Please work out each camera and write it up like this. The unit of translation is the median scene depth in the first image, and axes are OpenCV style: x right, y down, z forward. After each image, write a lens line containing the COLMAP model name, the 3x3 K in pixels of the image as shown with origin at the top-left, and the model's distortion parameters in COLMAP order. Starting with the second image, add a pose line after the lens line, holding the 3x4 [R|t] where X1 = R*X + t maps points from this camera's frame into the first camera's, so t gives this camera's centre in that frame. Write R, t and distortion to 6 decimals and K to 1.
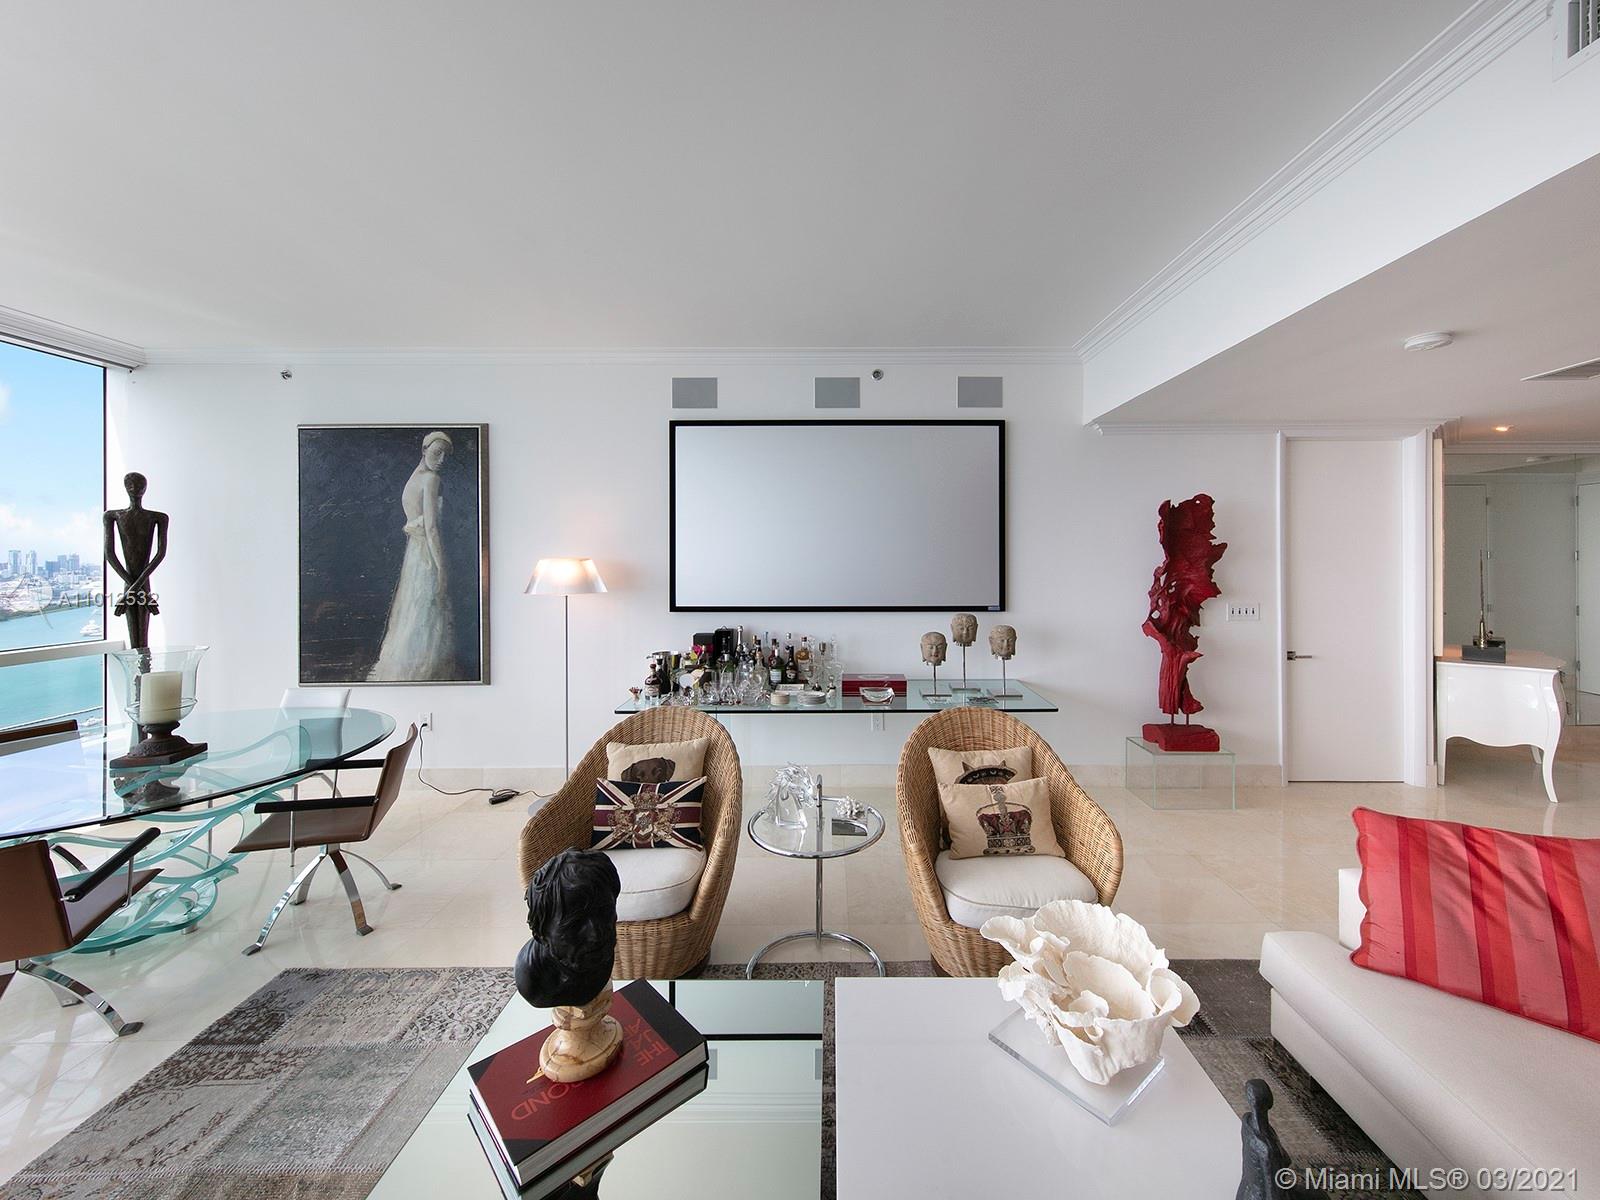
lens RADIAL K [[618.2, 0, 840.2], [0, 618.2, 558.1], [0, 0, 1]] dist [0.006379, -0.000423]
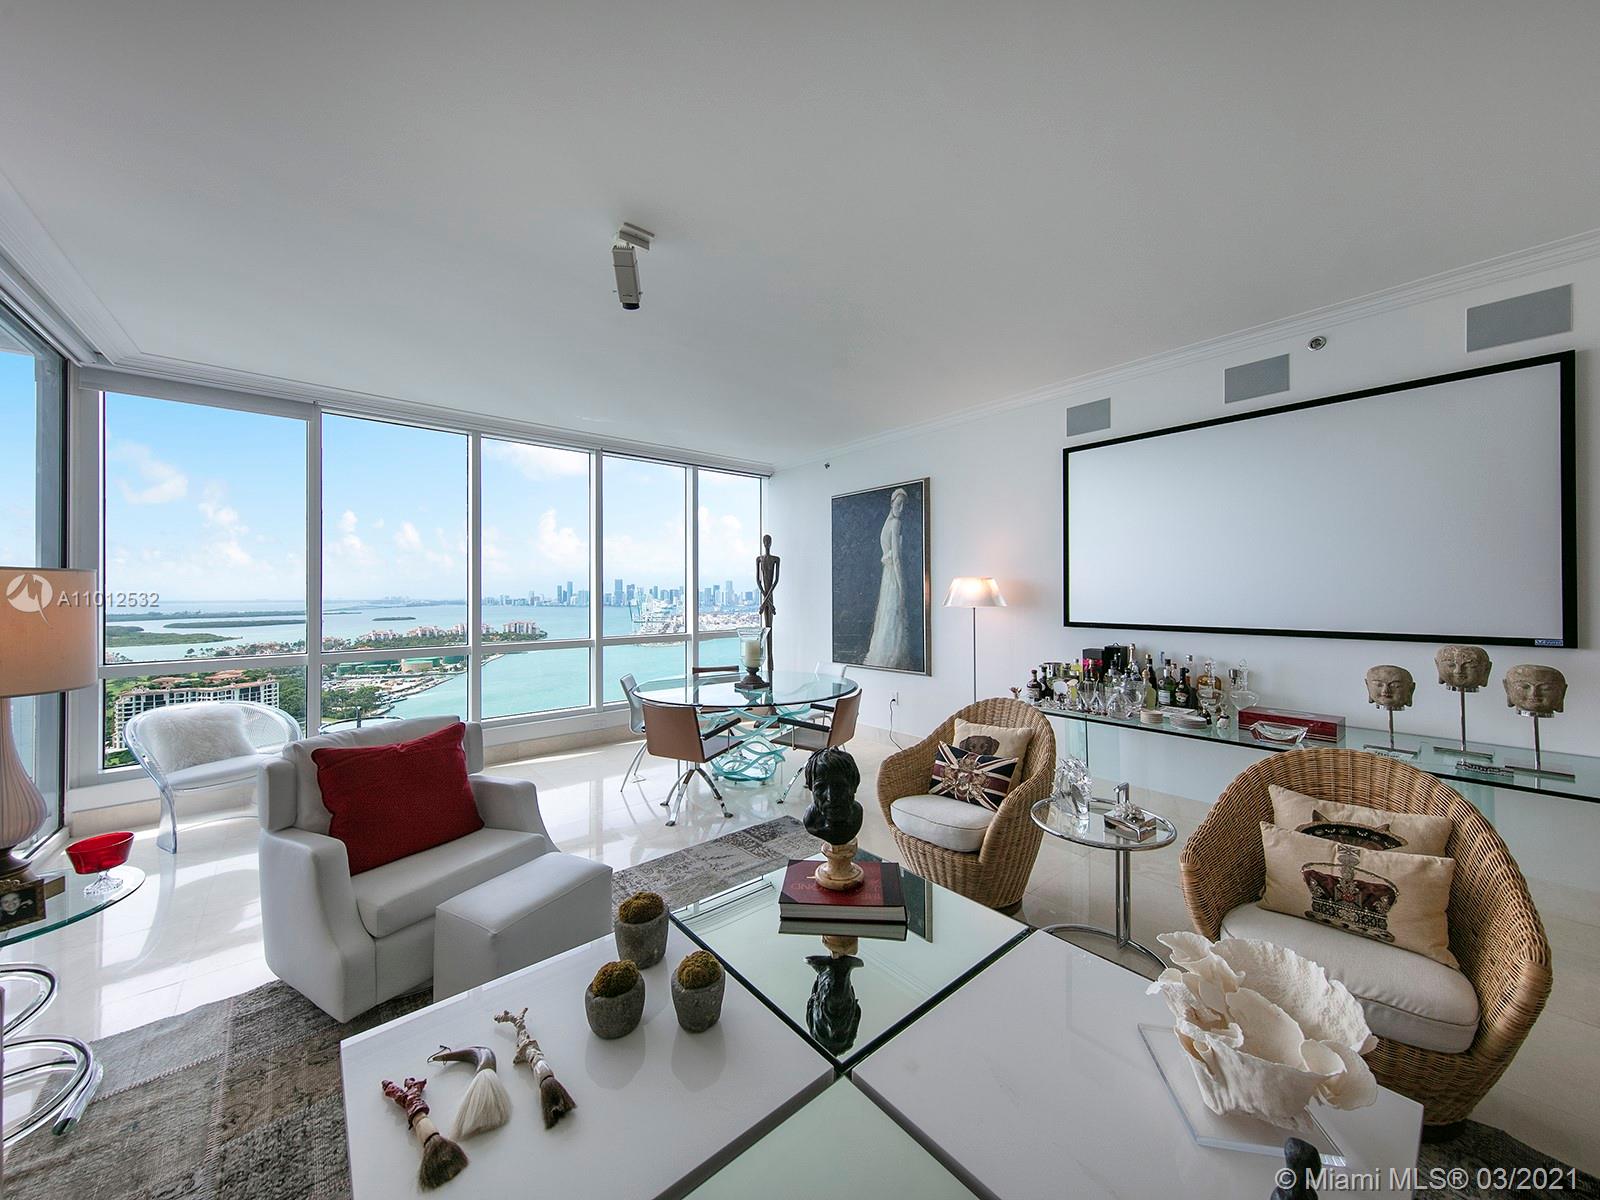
lens RADIAL K [[593.4, 0, 808.9], [0, 593.4, 591.3], [0, 0, 1]] dist [0.003192, -0.000058]
pose [[0.645231, -0.003073, -0.763981, 0.245355], [0.002361, 0.999995, -0.002028, 0.028938], [0.763984, -0.000496, 0.645235, -0.005658]]
